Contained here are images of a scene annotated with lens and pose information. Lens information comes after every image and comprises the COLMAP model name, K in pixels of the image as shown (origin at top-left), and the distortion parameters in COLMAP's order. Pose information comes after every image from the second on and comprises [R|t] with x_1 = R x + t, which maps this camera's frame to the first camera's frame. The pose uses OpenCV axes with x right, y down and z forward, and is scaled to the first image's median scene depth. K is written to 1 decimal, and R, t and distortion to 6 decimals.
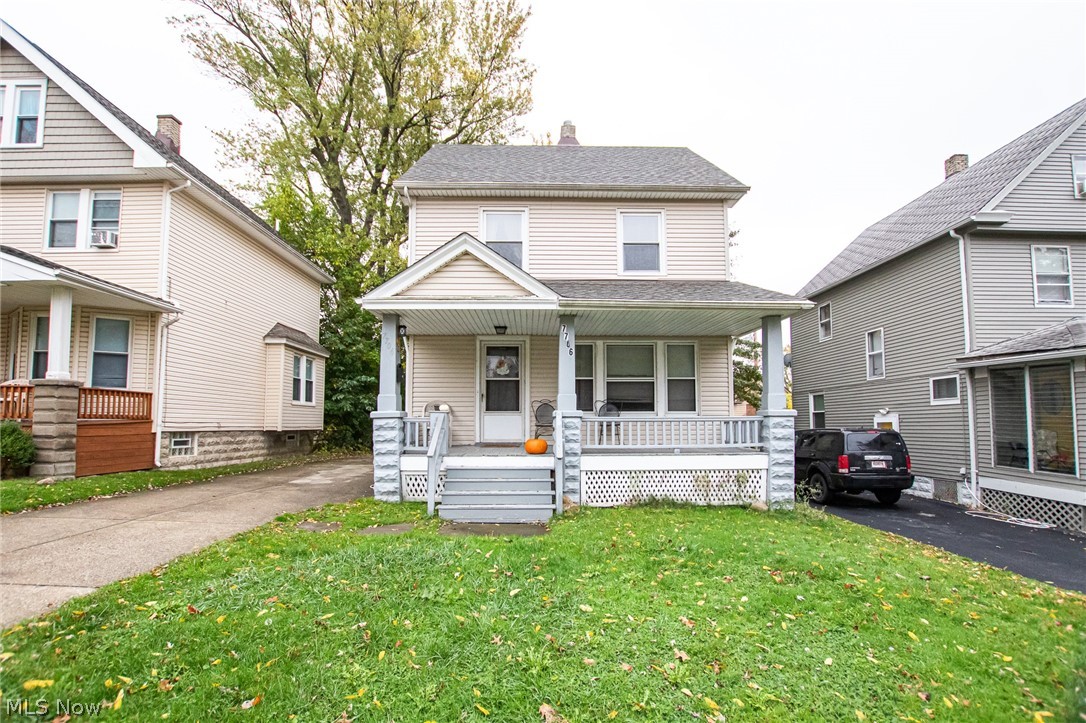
lens RADIAL K [[519.0, 0, 560.0], [0, 519.0, 391.9], [0, 0, 1]] dist [-0.030808, 0.000889]
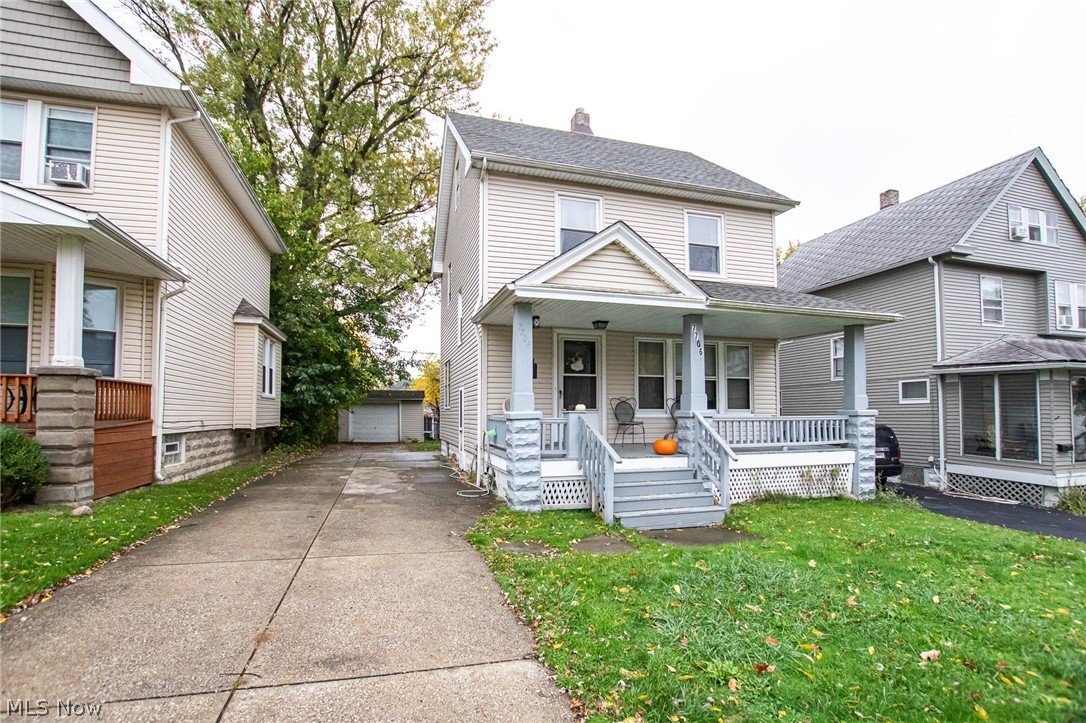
lens RADIAL K [[519.0, 0, 560.0], [0, 519.0, 391.9], [0, 0, 1]] dist [-0.030808, 0.000889]
pose [[0.960939, 0.011421, 0.276523, -0.413492], [-0.017218, 0.999680, 0.018543, -0.011186], [-0.276223, -0.022580, 0.960828, 0.093618]]
